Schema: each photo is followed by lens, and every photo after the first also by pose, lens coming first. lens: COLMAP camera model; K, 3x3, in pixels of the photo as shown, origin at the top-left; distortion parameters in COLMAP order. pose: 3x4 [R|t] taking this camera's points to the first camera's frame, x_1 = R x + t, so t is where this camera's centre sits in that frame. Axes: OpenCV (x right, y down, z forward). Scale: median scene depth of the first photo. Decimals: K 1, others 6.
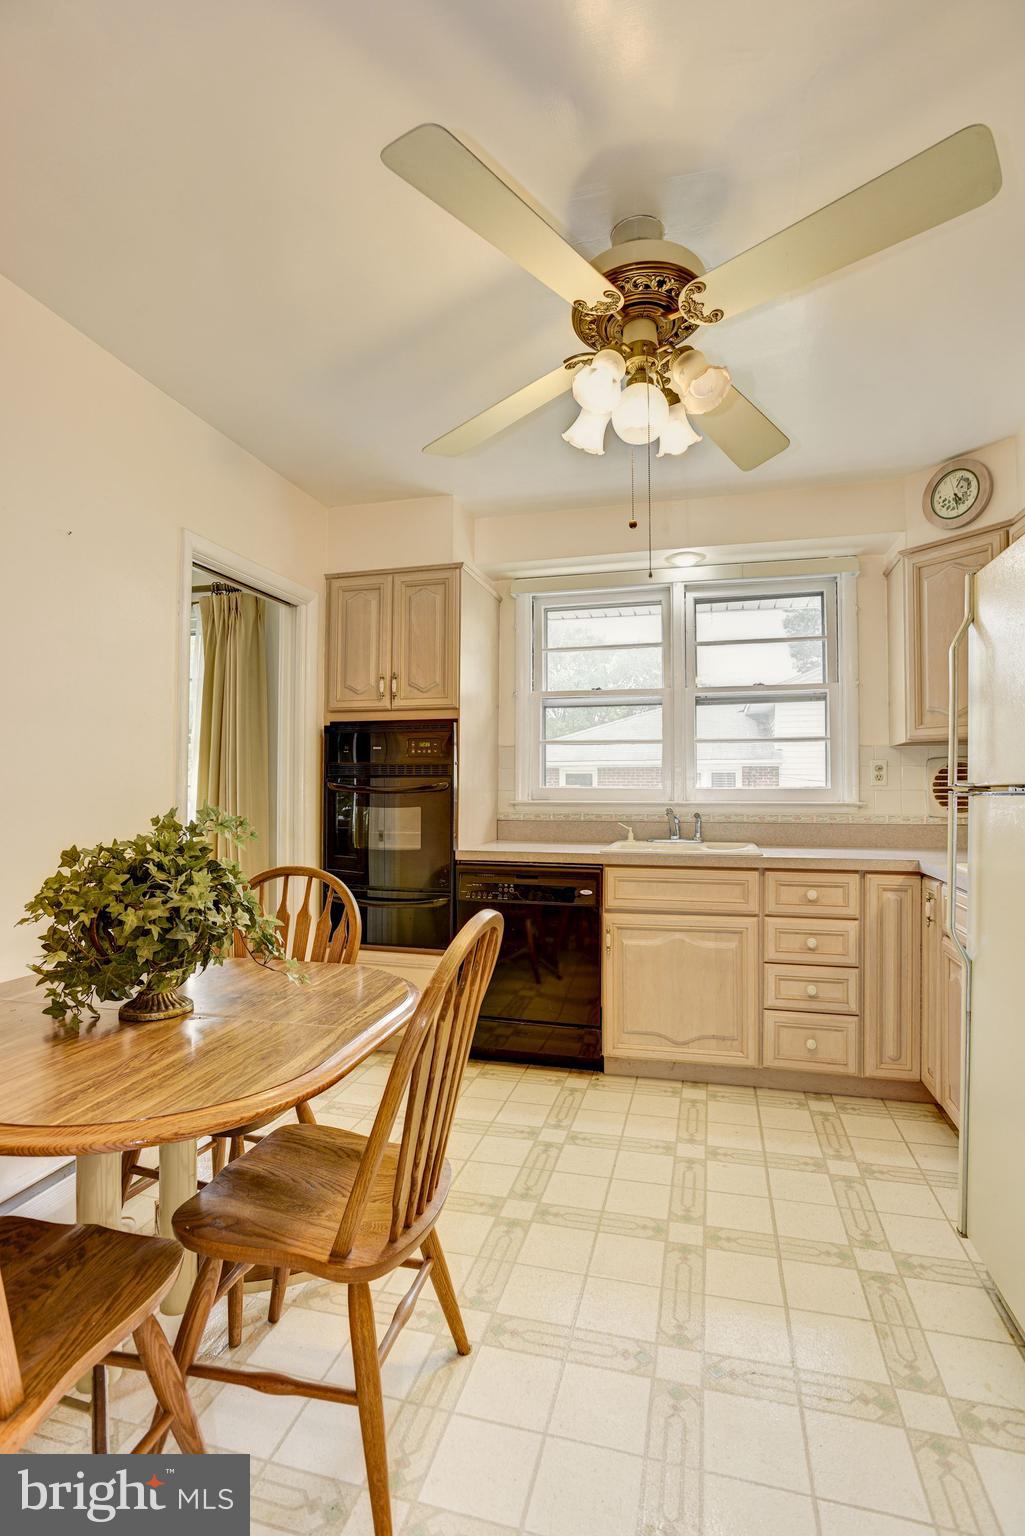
lens RADIAL K [[742.1, 0, 513.8], [0, 742.1, 769.2], [0, 0, 1]] dist [-0.035998, 0.015713]
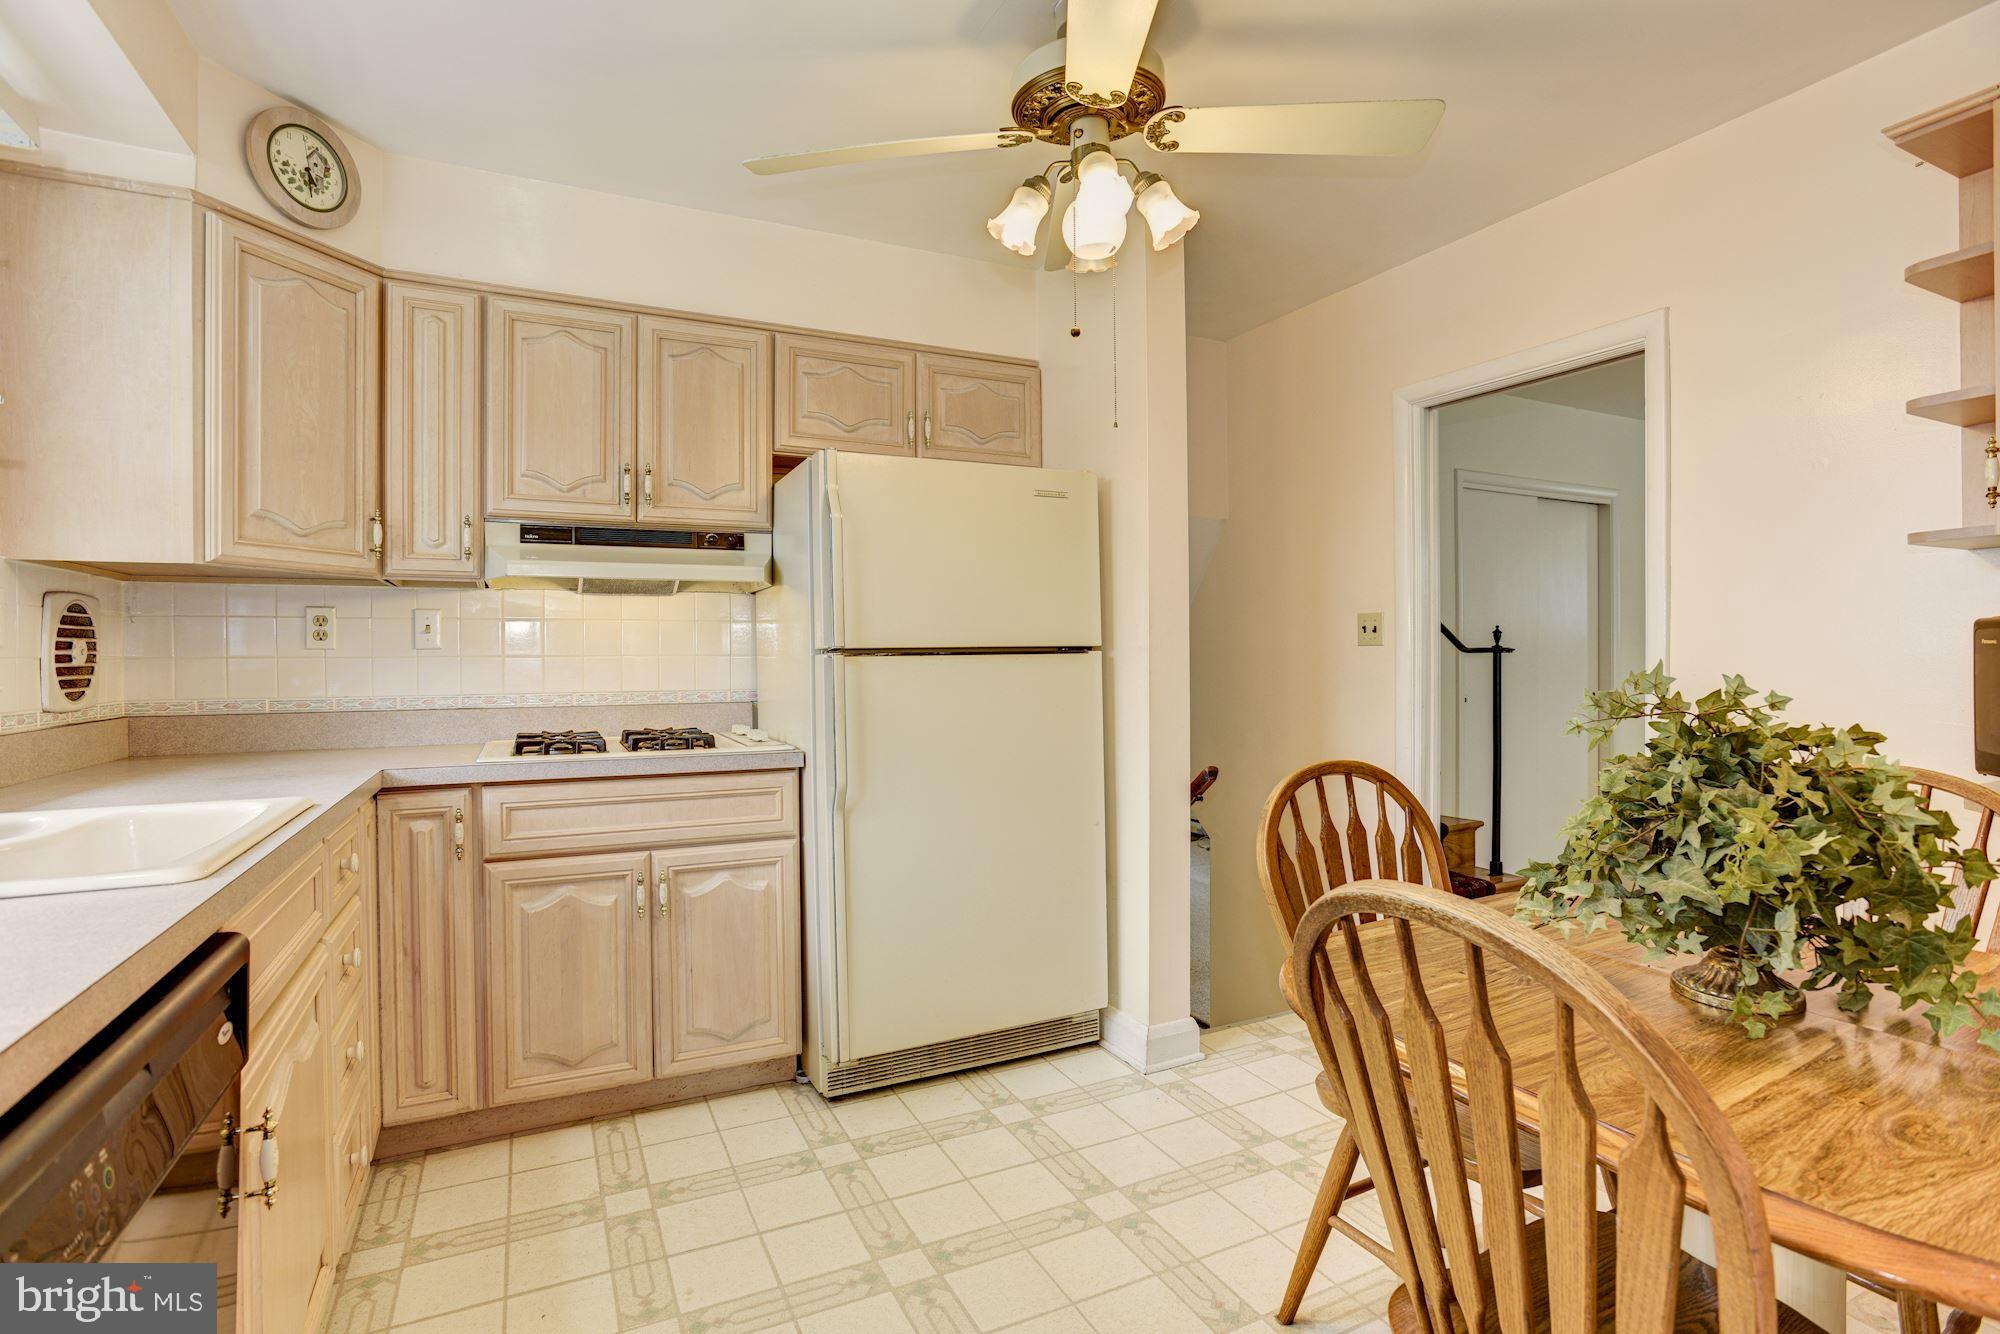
lens RADIAL K [[966.3, 0, 996.9], [0, 966.3, 659.0], [0, 0, 1]] dist [-0.035998, 0.015713]
pose [[-0.655422, -0.004053, 0.755252, -0.444186], [-0.013441, 0.999890, -0.006298, 0.033753], [-0.755143, -0.014279, -0.655404, 1.305352]]
